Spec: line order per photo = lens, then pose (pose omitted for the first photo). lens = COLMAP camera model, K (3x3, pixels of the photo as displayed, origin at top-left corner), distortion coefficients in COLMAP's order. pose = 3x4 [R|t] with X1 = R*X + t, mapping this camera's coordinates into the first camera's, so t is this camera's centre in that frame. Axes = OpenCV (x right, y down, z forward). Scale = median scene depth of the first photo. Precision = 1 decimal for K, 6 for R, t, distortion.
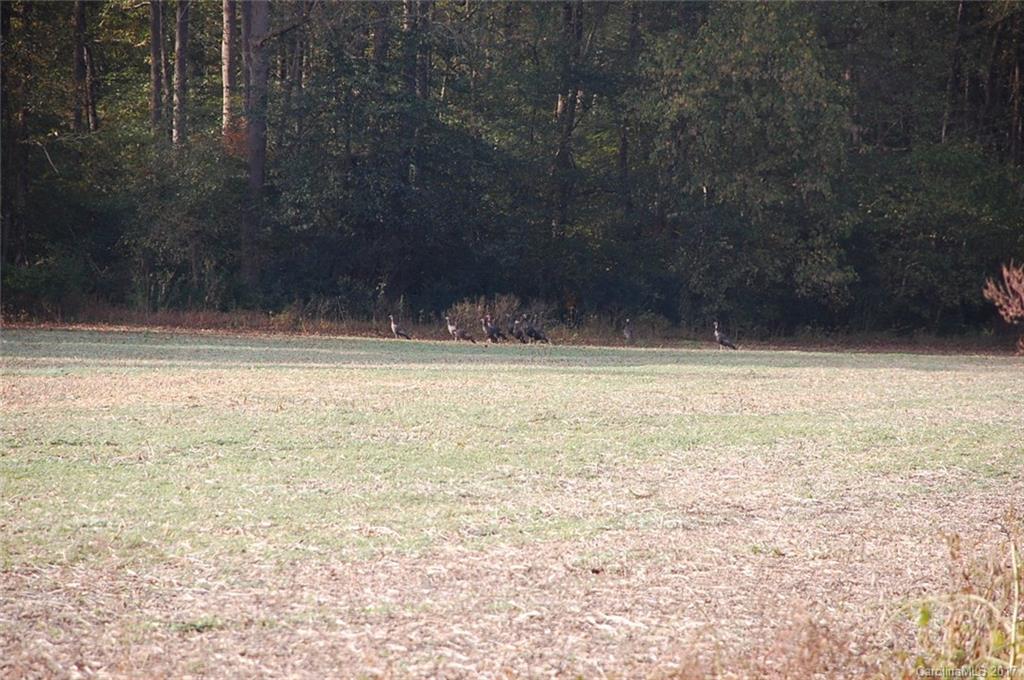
lens RADIAL K [[5936.6, 0, 512.5], [0, 5936.6, 339.6], [0, 0, 1]] dist [2.800634, 0.000000]
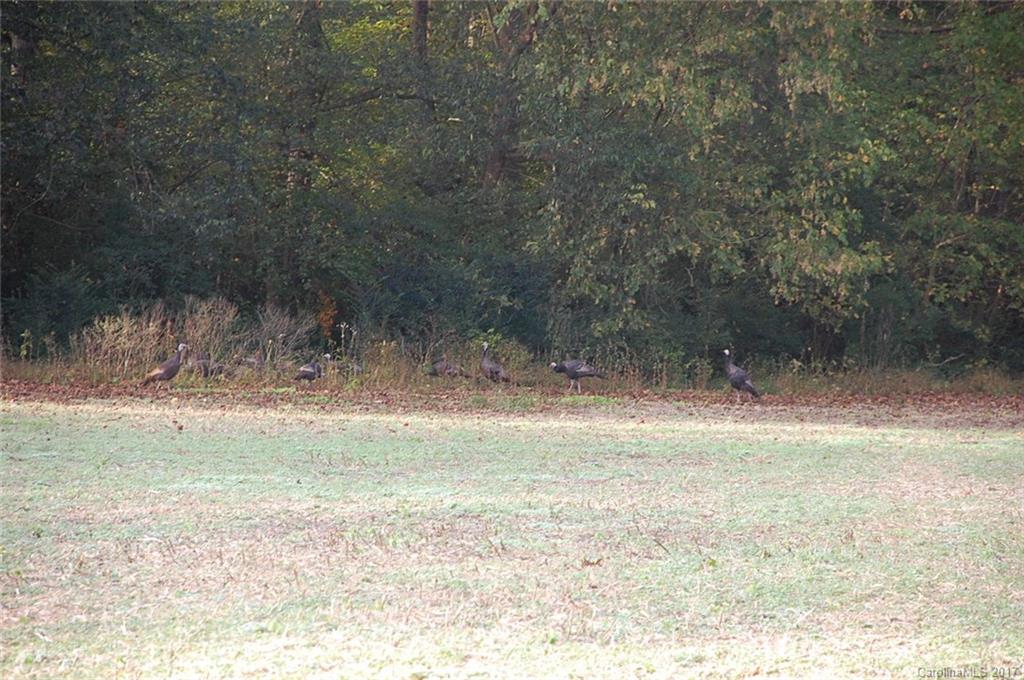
lens RADIAL K [[5936.6, 0, 513.4], [0, 5936.6, 339.3], [0, 0, 1]] dist [2.800634, 0.000000]
pose [[0.998134, -0.000166, 0.061066, -0.005728], [0.000090, 0.999999, 0.001245, -0.004701], [-0.061066, -0.001237, 0.998133, 0.495717]]
